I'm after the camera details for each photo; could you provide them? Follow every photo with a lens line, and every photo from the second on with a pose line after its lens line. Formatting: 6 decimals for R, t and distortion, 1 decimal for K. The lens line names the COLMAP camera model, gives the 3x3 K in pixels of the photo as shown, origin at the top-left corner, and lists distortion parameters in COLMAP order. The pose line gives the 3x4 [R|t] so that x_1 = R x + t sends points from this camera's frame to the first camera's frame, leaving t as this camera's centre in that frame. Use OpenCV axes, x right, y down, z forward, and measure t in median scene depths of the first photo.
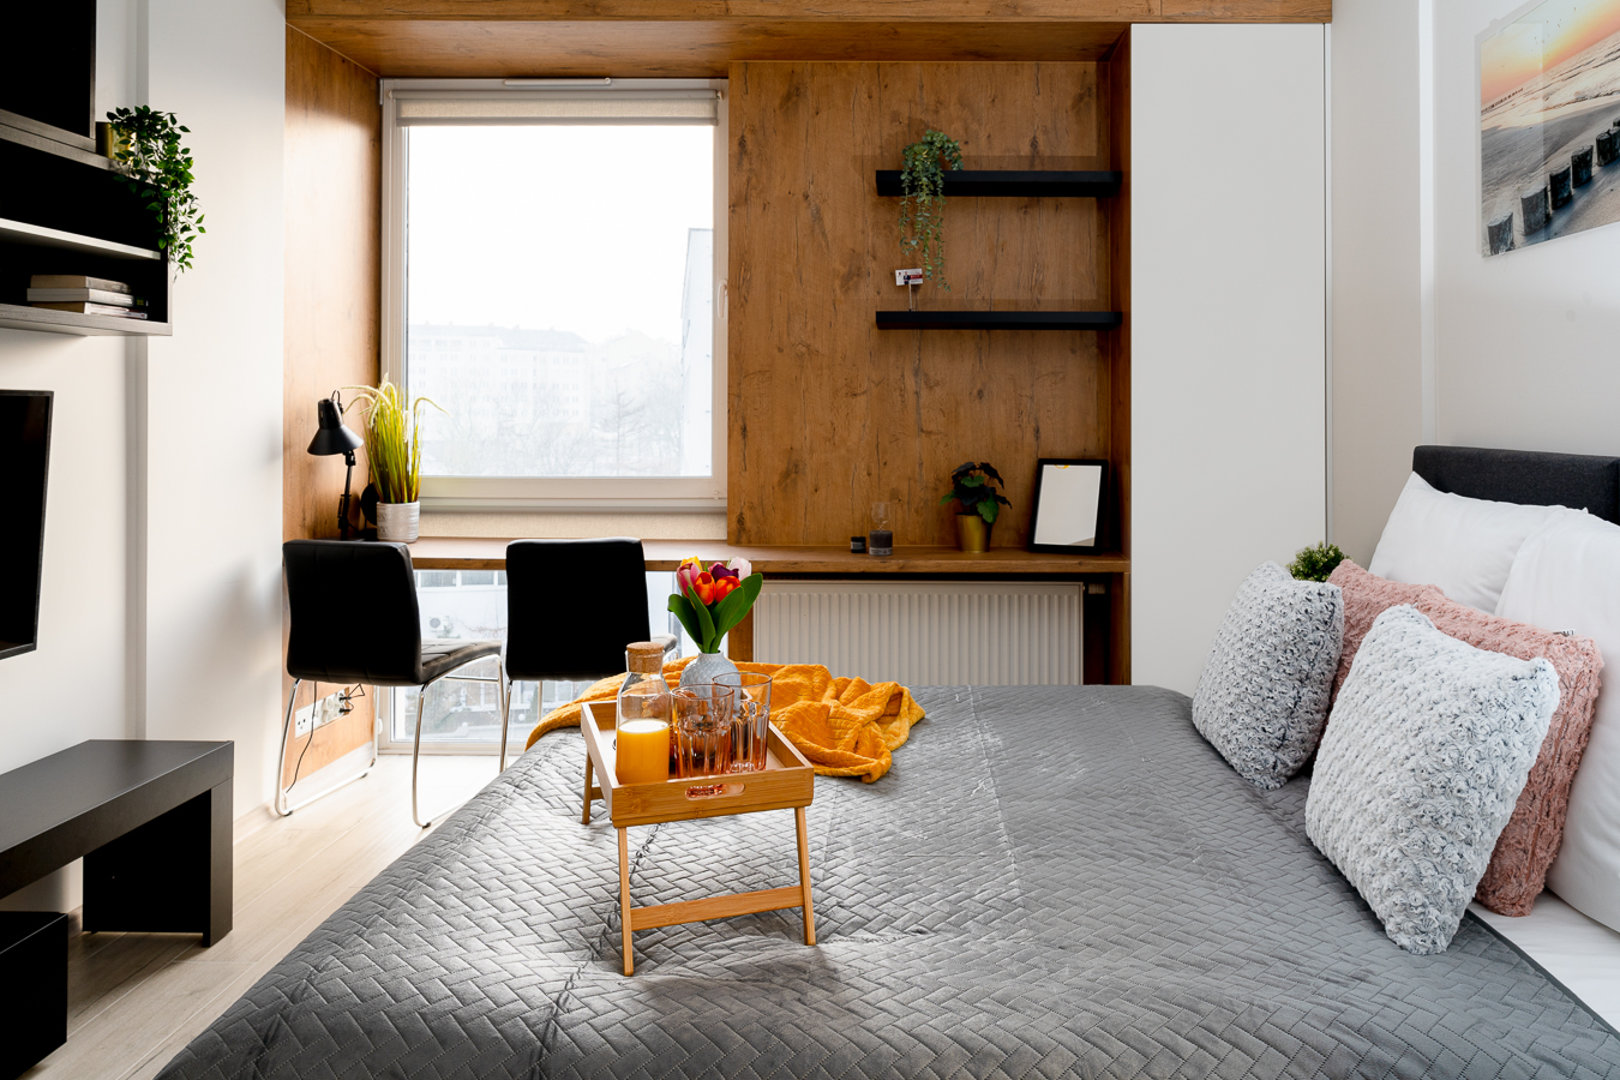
lens RADIAL K [[1143.3, 0, 835.5], [0, 1143.3, 409.8], [0, 0, 1]] dist [0.005525, -0.002522]
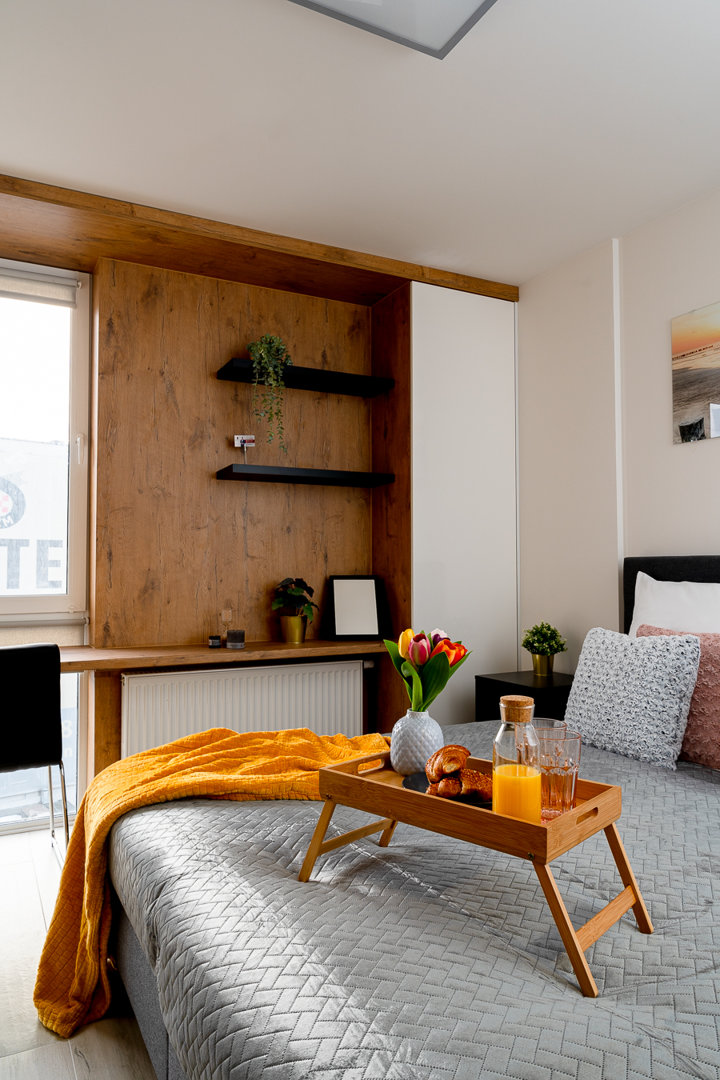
lens RADIAL K [[762.2, 0, 363.1], [0, 762.2, 543.3], [0, 0, 1]] dist [0.005525, -0.002522]
pose [[0.877765, 0.012248, 0.478934, -0.236443], [-0.000034, 0.999675, -0.025503, 0.026400], [-0.479091, 0.022369, 0.877480, 0.145828]]
